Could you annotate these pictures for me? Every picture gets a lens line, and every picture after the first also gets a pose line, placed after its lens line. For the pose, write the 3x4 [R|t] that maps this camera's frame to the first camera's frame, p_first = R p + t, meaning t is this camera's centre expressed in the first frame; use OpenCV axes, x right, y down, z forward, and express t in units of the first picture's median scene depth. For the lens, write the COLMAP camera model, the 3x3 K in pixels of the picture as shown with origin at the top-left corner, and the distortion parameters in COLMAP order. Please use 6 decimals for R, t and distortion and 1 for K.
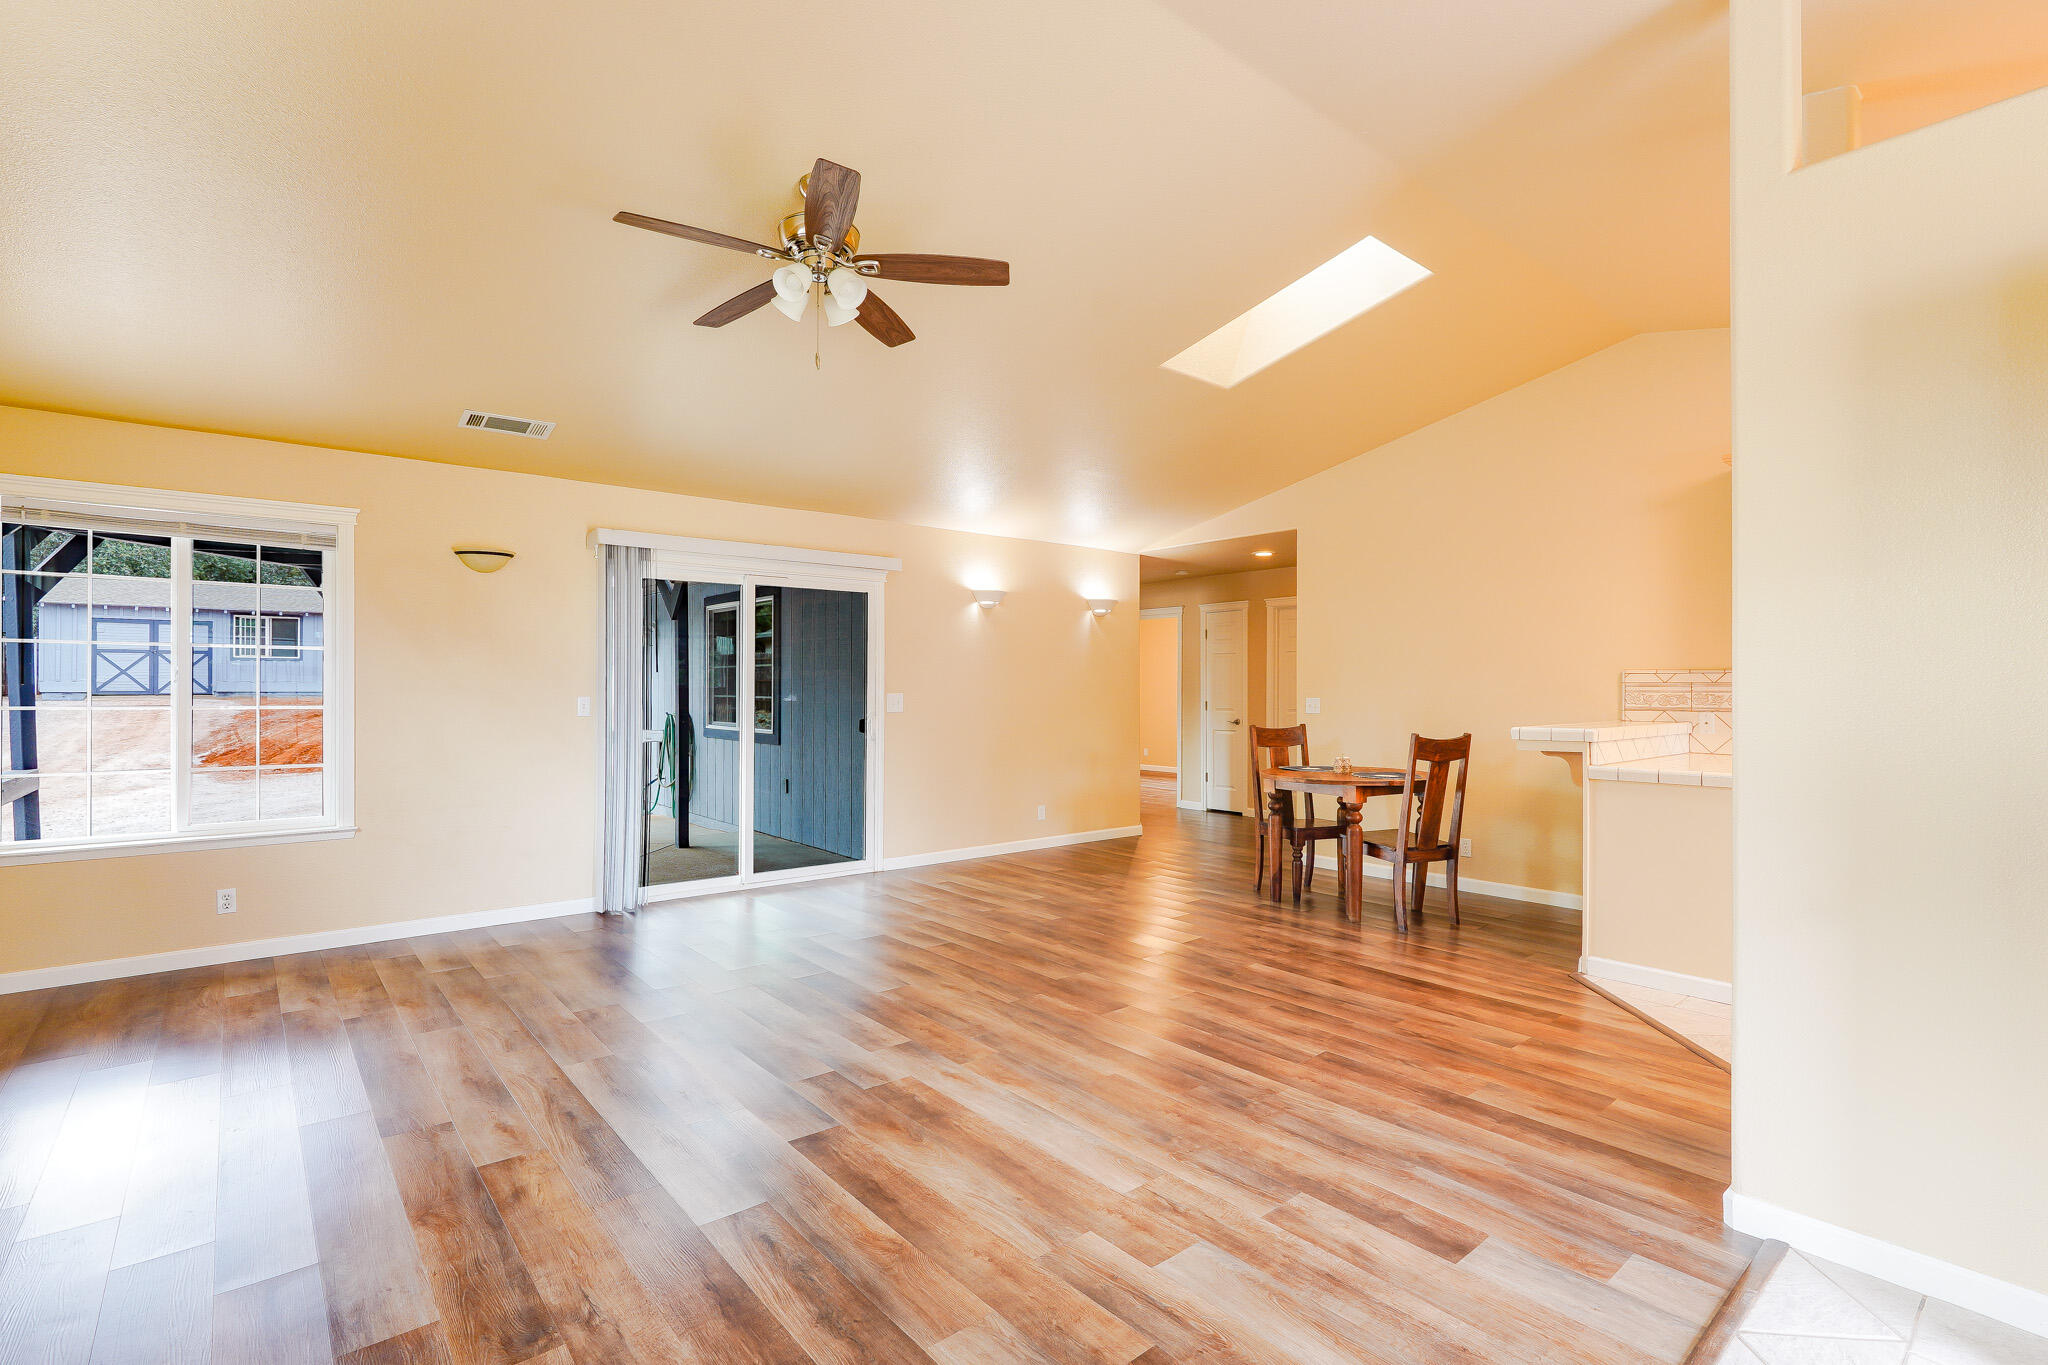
lens RADIAL K [[979.0, 0, 1024.0], [0, 979.0, 682.5], [0, 0, 1]] dist [-0.024792, 0.000488]
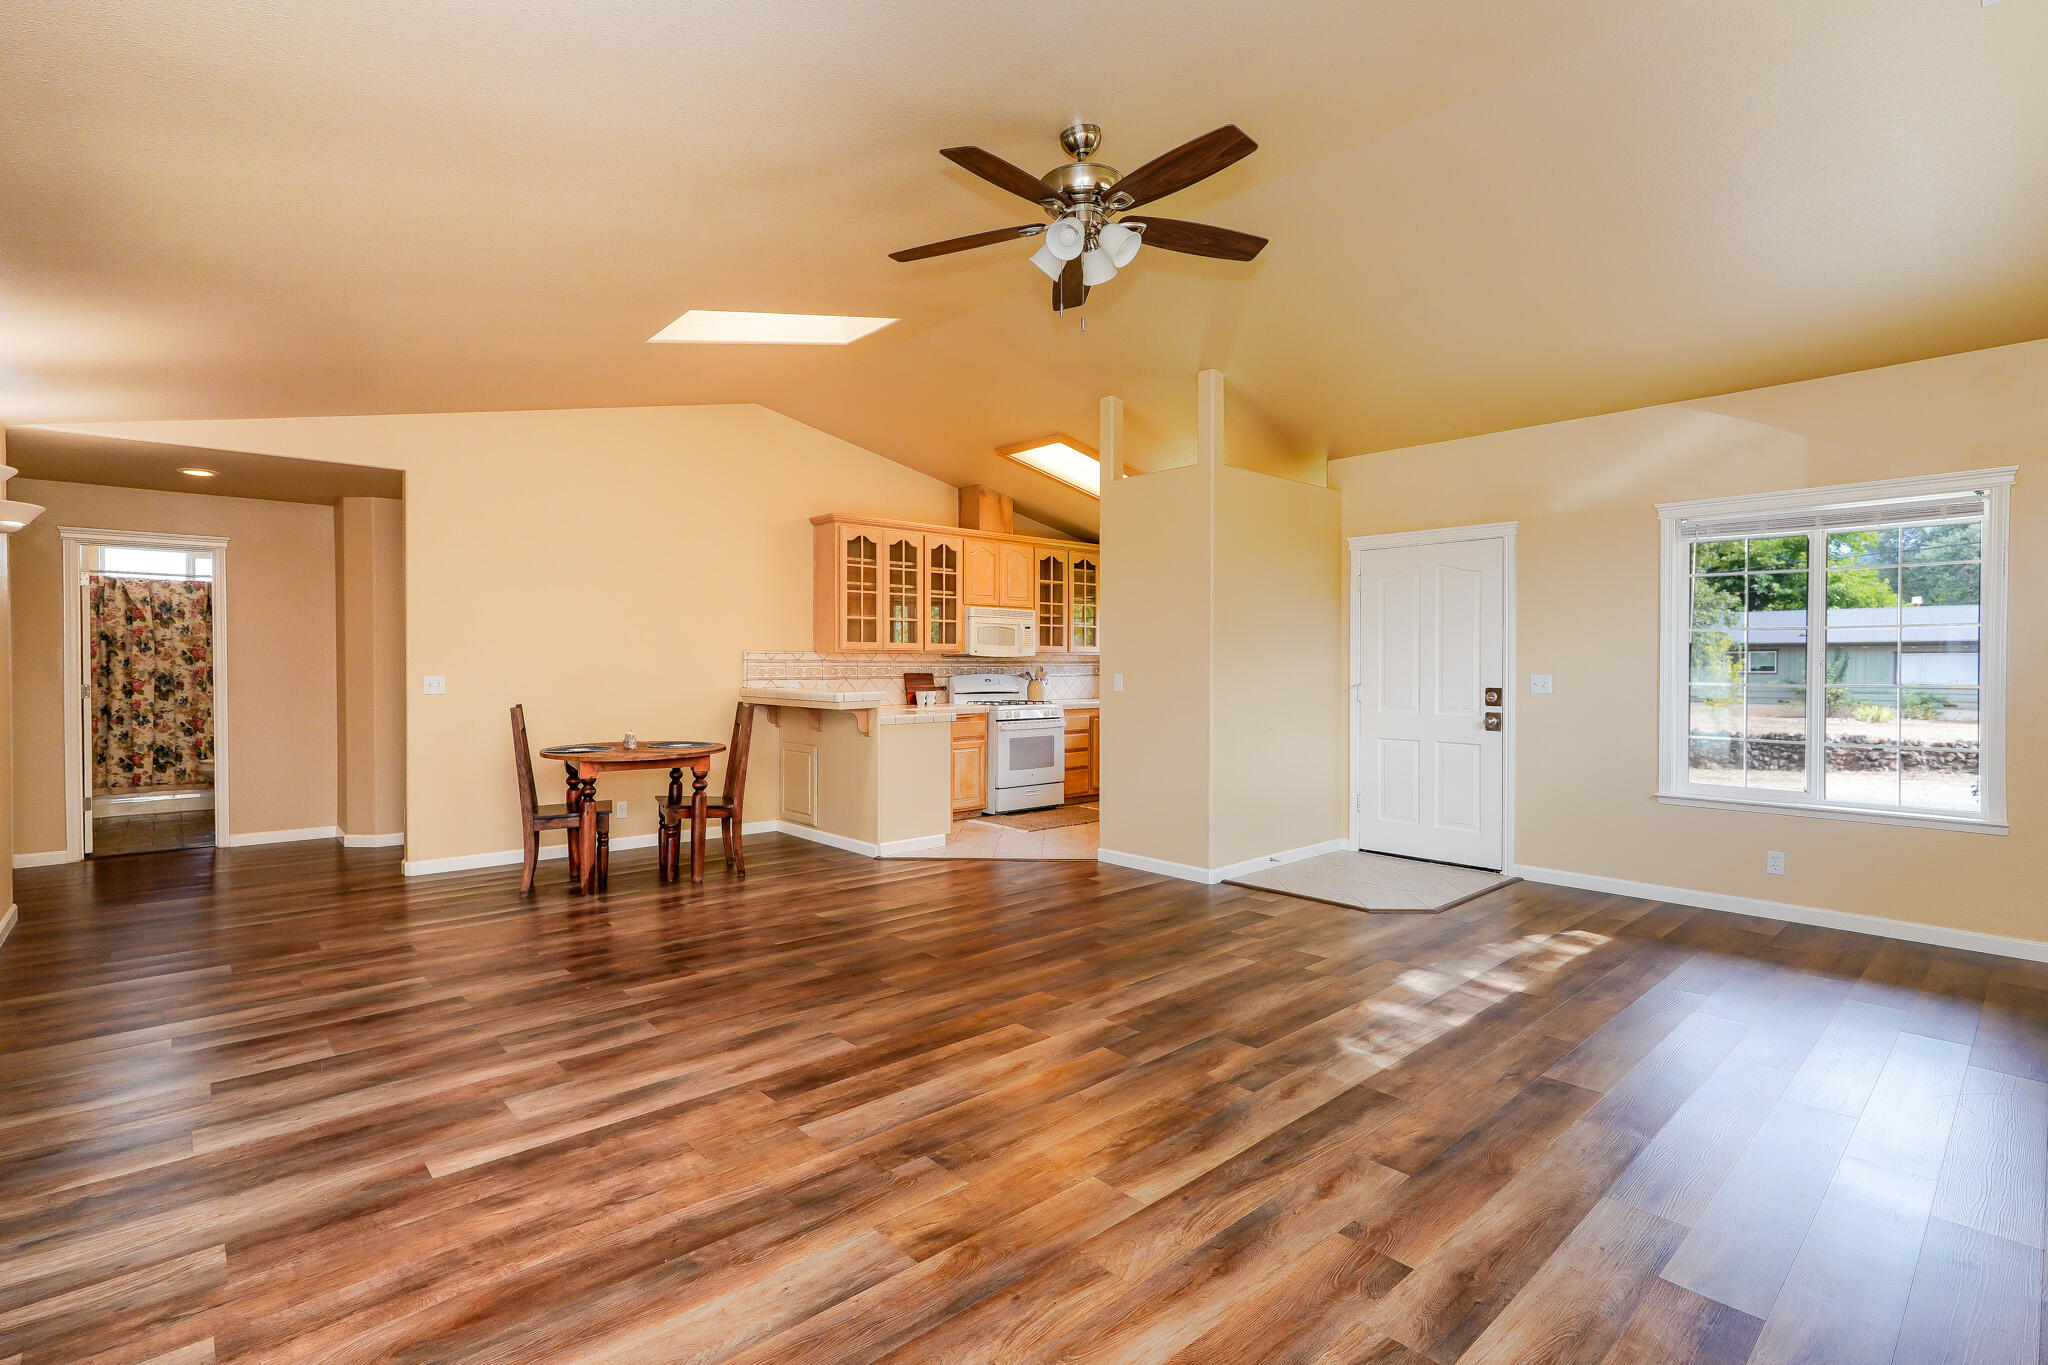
lens RADIAL K [[944.2, 0, 1014.9], [0, 944.2, 683.4], [0, 0, 1]] dist [-0.023345, 0.015277]
pose [[-0.040137, -0.025675, 0.998864, -1.001249], [-0.008973, 0.999639, 0.025335, -0.004883], [-0.999154, -0.007946, -0.040353, 0.976529]]
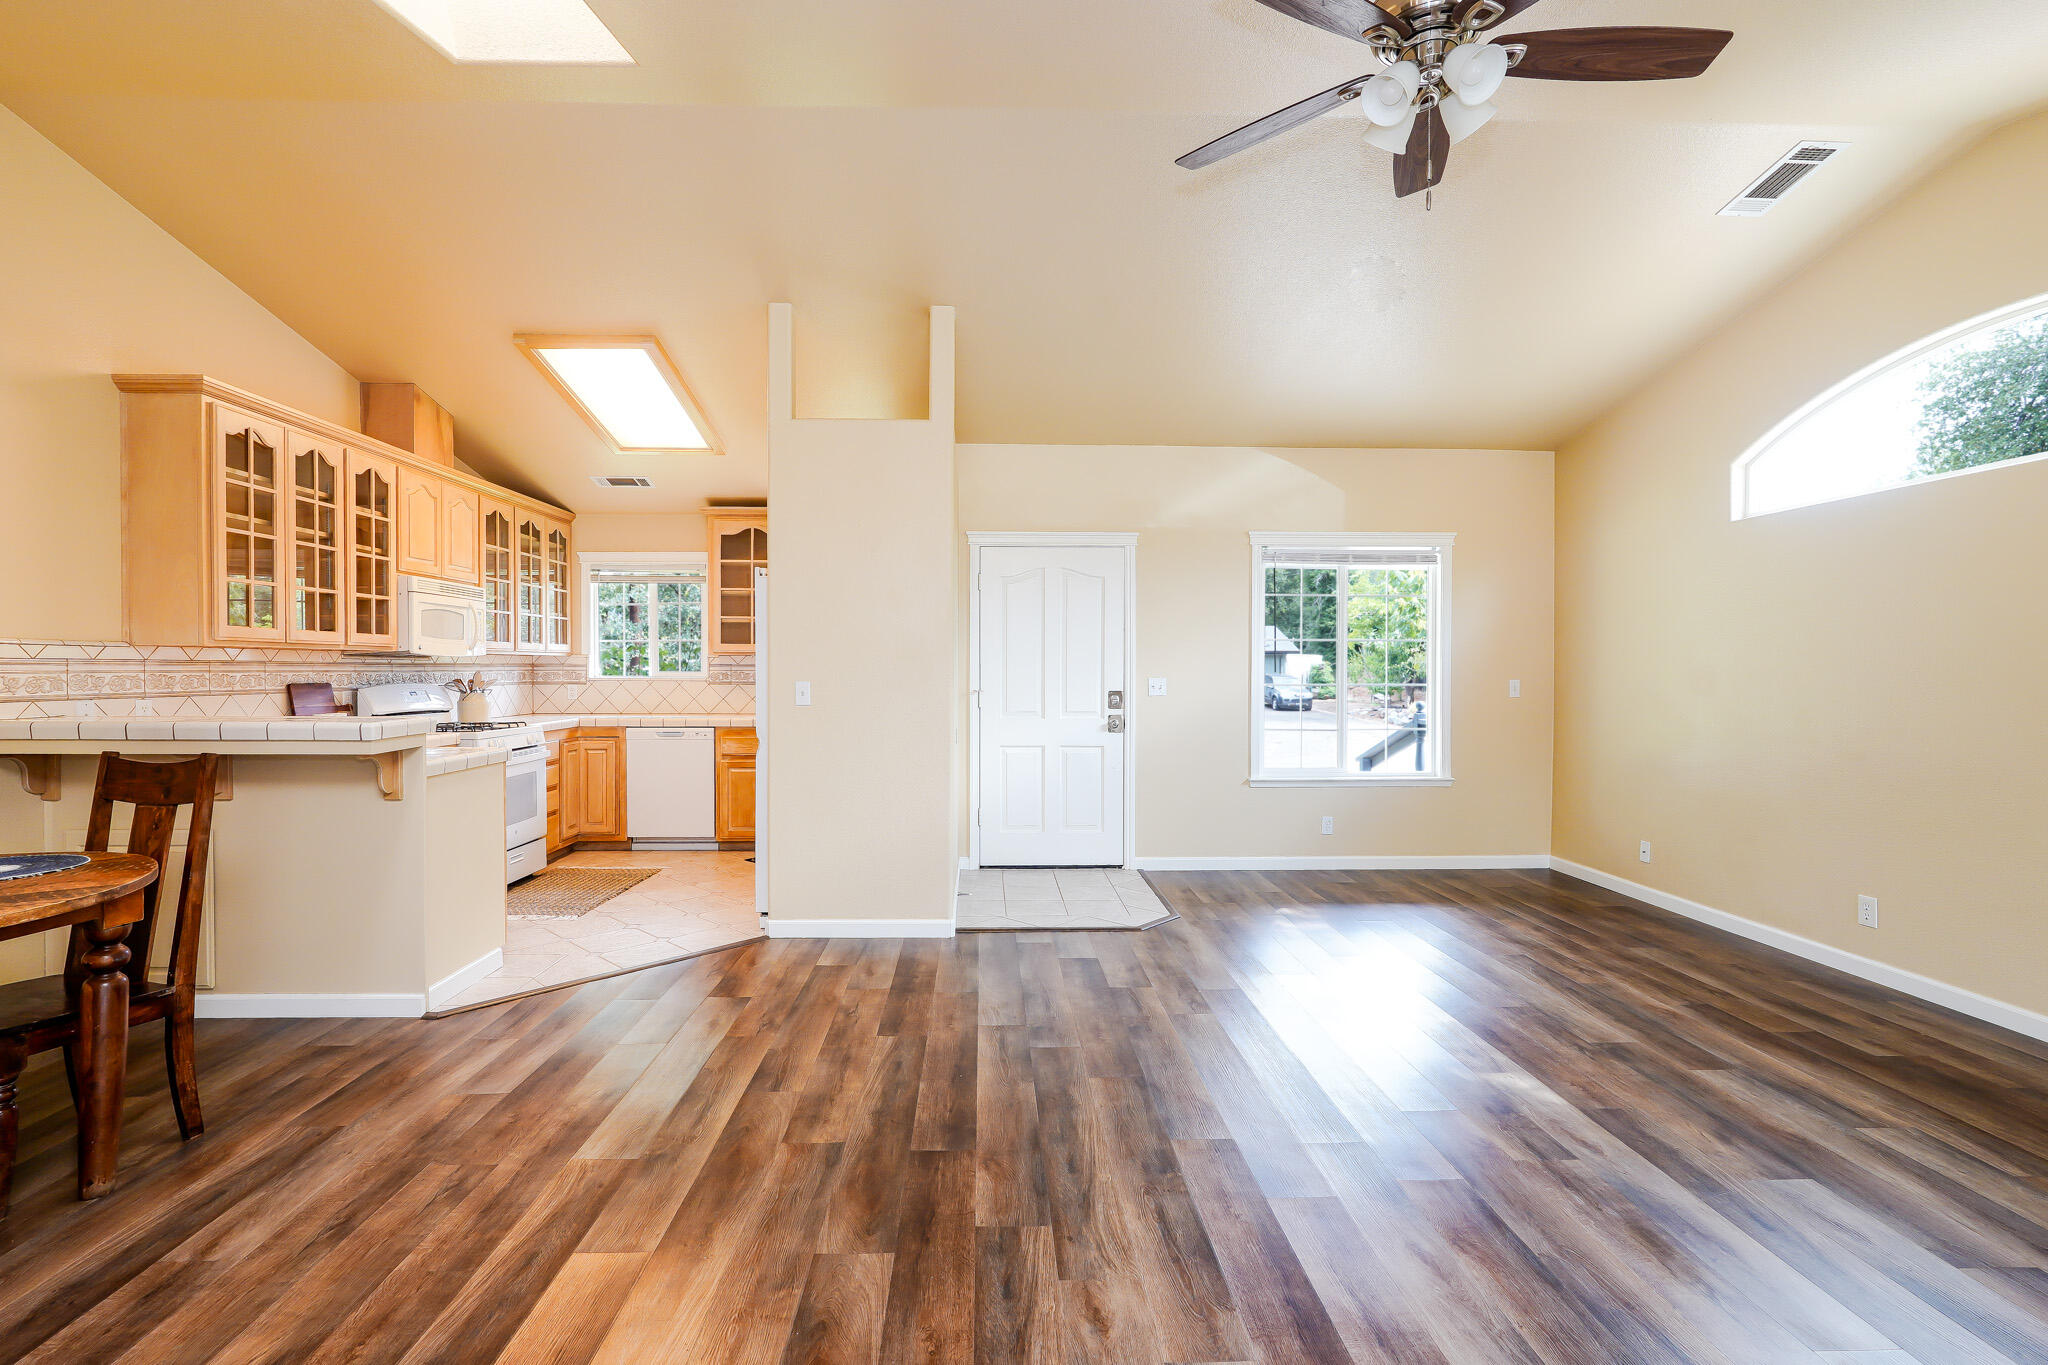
lens RADIAL K [[955.0, 0, 990.6], [0, 955.0, 679.1], [0, 0, 1]] dist [-0.006988, 0.000013]
pose [[-0.780977, -0.012548, 0.624434, -0.349580], [-0.009815, 0.999921, 0.007817, 0.003861], [-0.624482, -0.000024, -0.781039, 1.530275]]
